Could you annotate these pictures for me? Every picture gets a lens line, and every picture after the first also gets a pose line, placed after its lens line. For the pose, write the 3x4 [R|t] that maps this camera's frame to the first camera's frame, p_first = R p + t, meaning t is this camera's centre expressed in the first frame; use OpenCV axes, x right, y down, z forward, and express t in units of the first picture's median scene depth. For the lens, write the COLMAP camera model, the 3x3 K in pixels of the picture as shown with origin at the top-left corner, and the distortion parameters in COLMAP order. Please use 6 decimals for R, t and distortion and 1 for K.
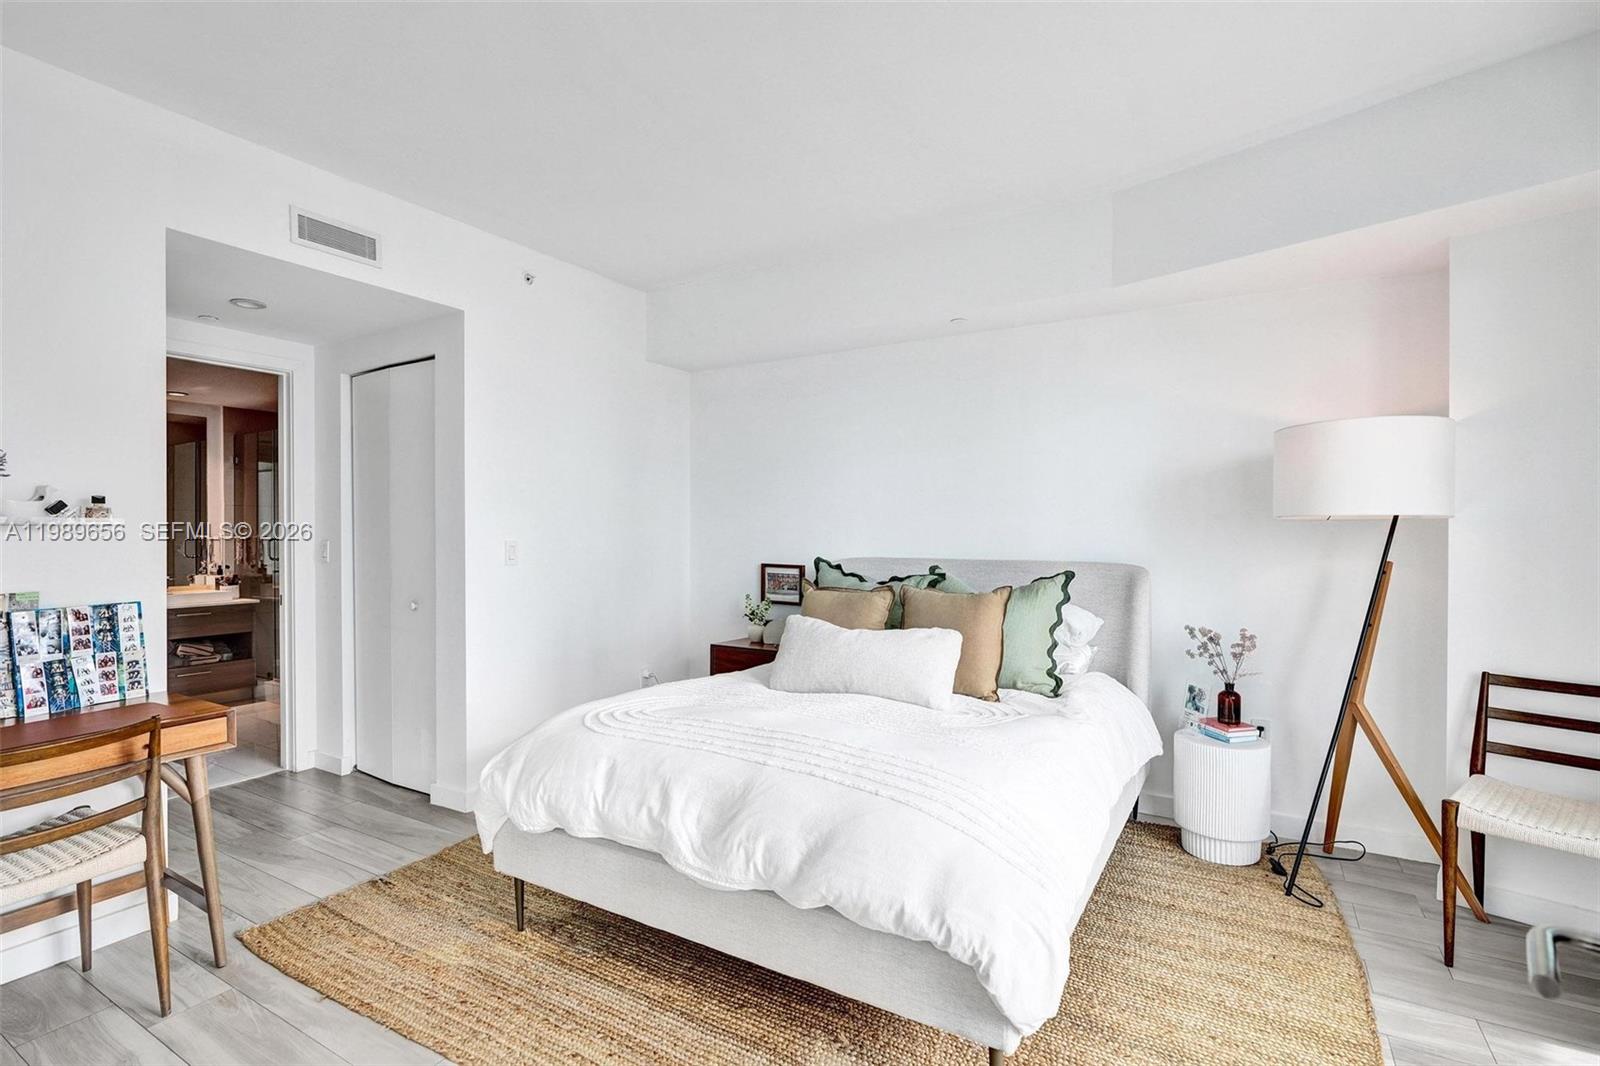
lens RADIAL K [[749.1, 0, 805.8], [0, 749.1, 531.4], [0, 0, 1]] dist [-0.001842, -0.000049]
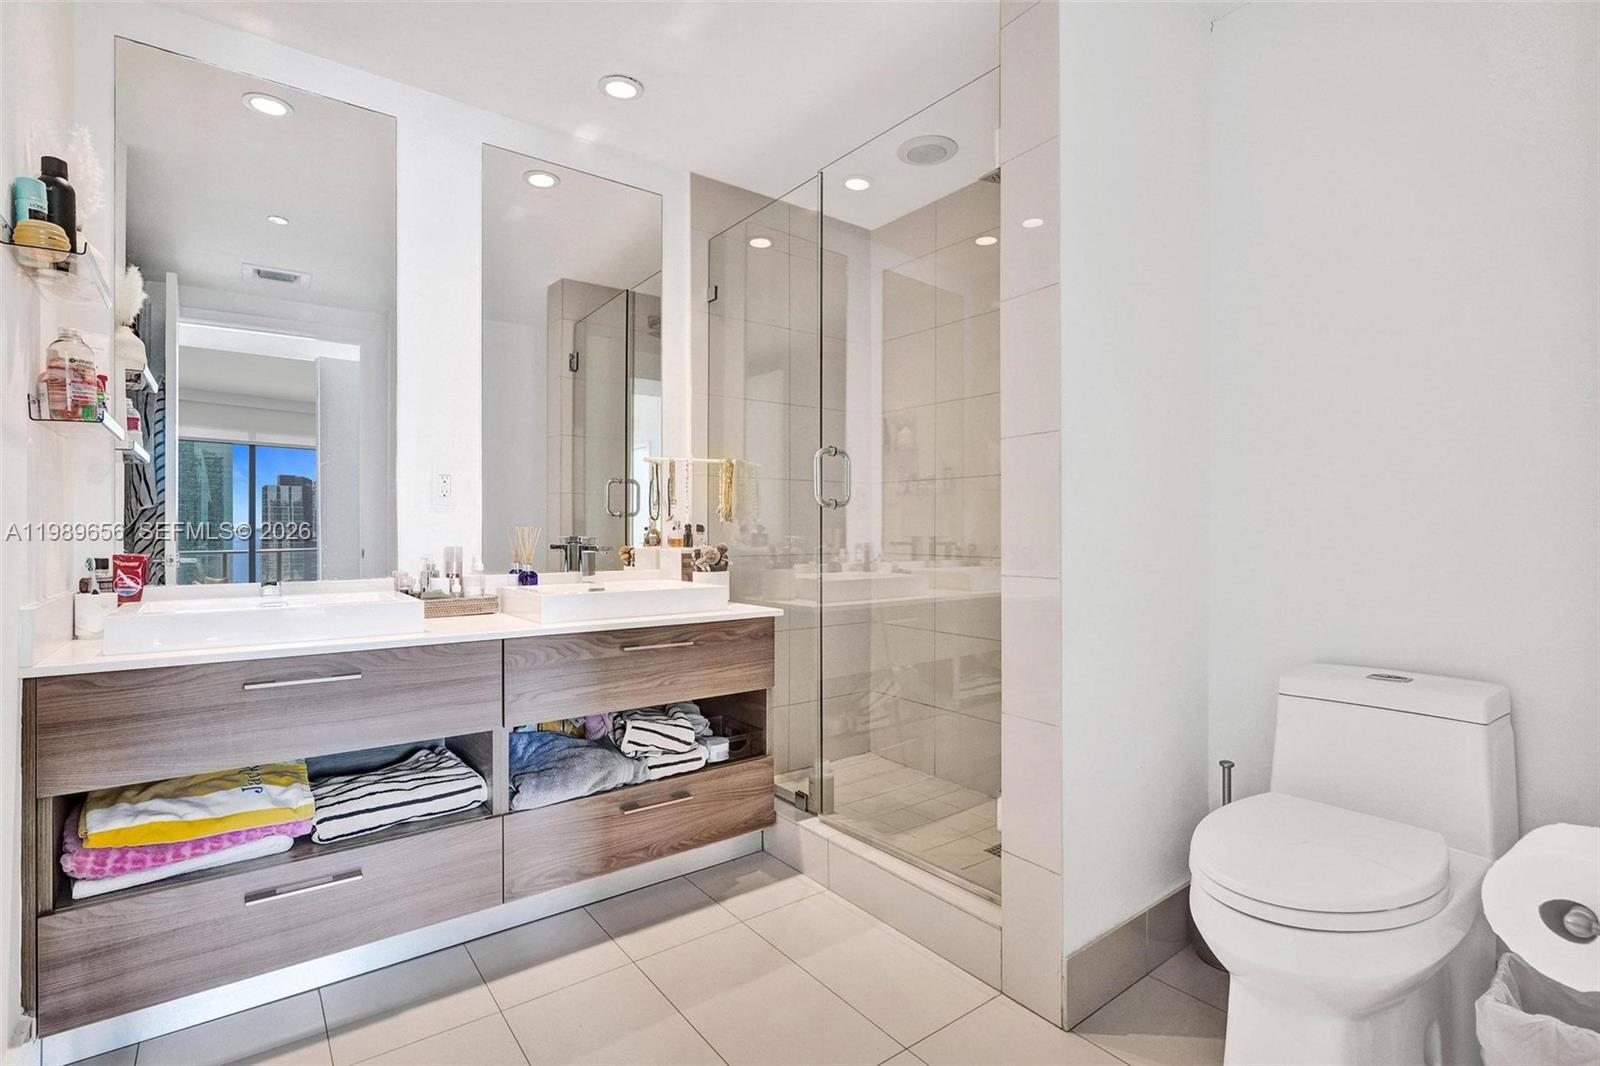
lens RADIAL K [[749.1, 0, 793.5], [0, 749.1, 530.7], [0, 0, 1]] dist [-0.001842, -0.000049]
pose [[0.927585, -0.000140, -0.373613, -0.569106], [-0.002337, 0.999978, -0.006177, 0.051683], [0.373606, 0.006602, 0.927564, 0.626175]]
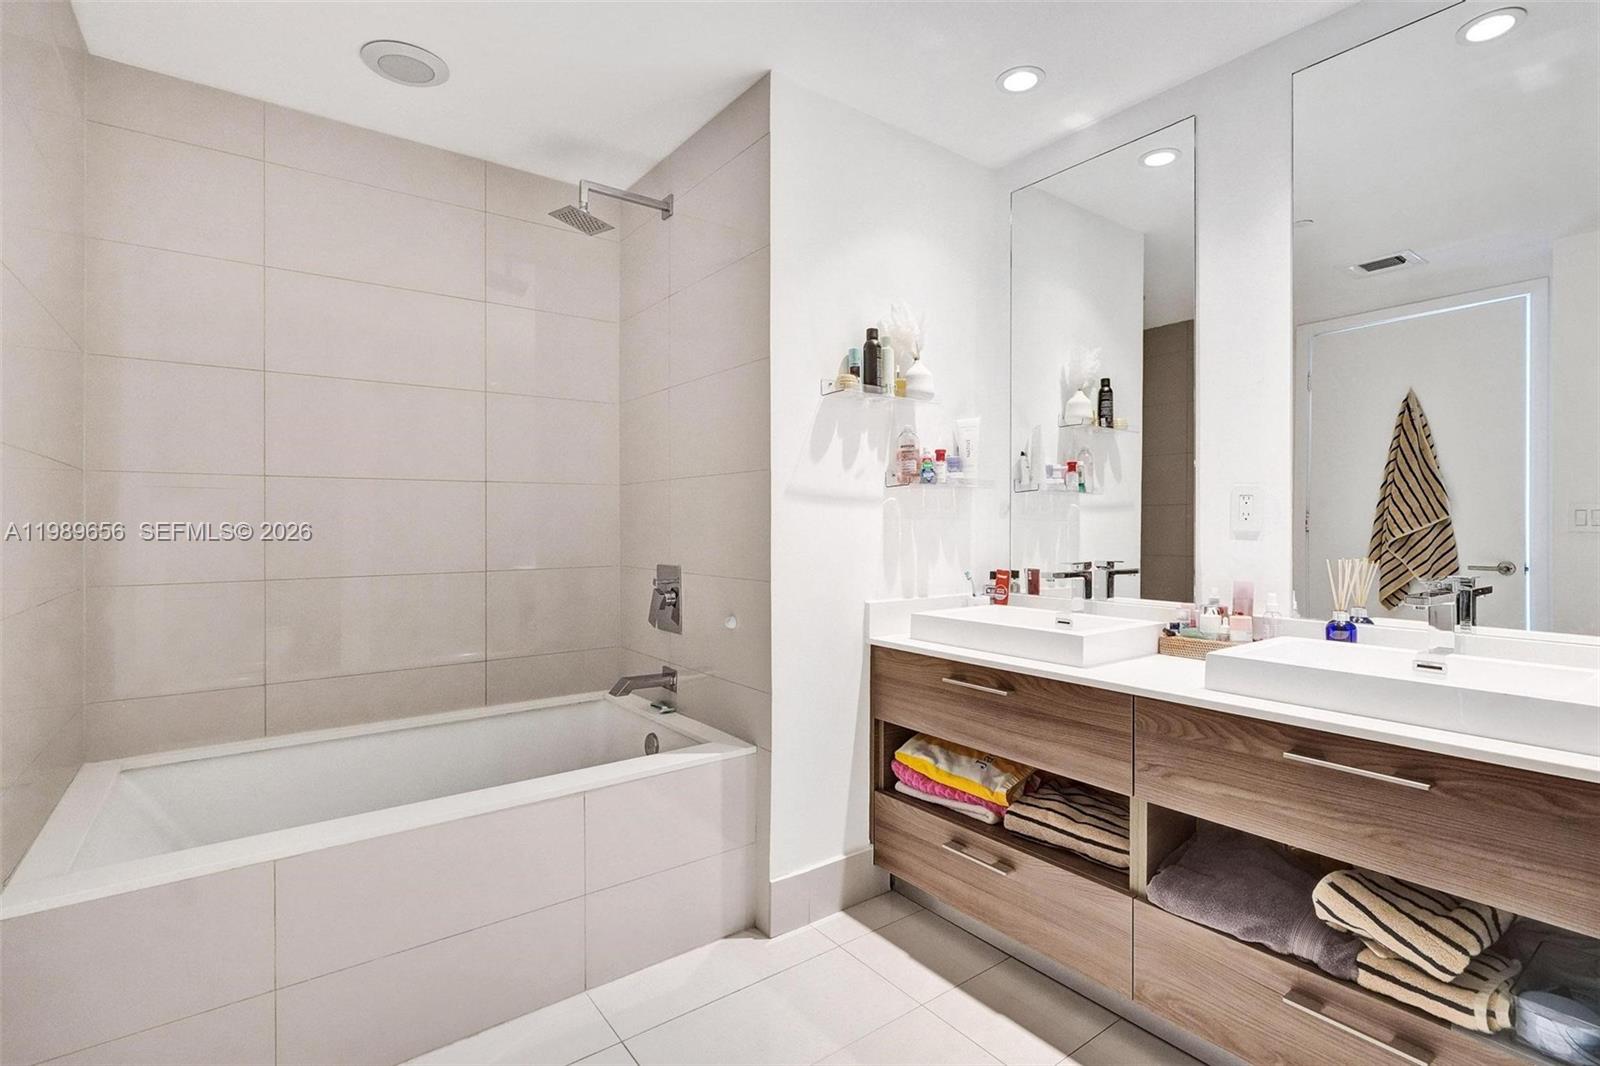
lens RADIAL K [[749.1, 0, 804.0], [0, 749.1, 531.4], [0, 0, 1]] dist [-0.001842, -0.000049]
pose [[-0.365492, 0.006385, -0.930793, -0.504973], [-0.004406, 0.999953, 0.008590, 0.035081], [0.930804, 0.007241, -0.365447, 0.853268]]
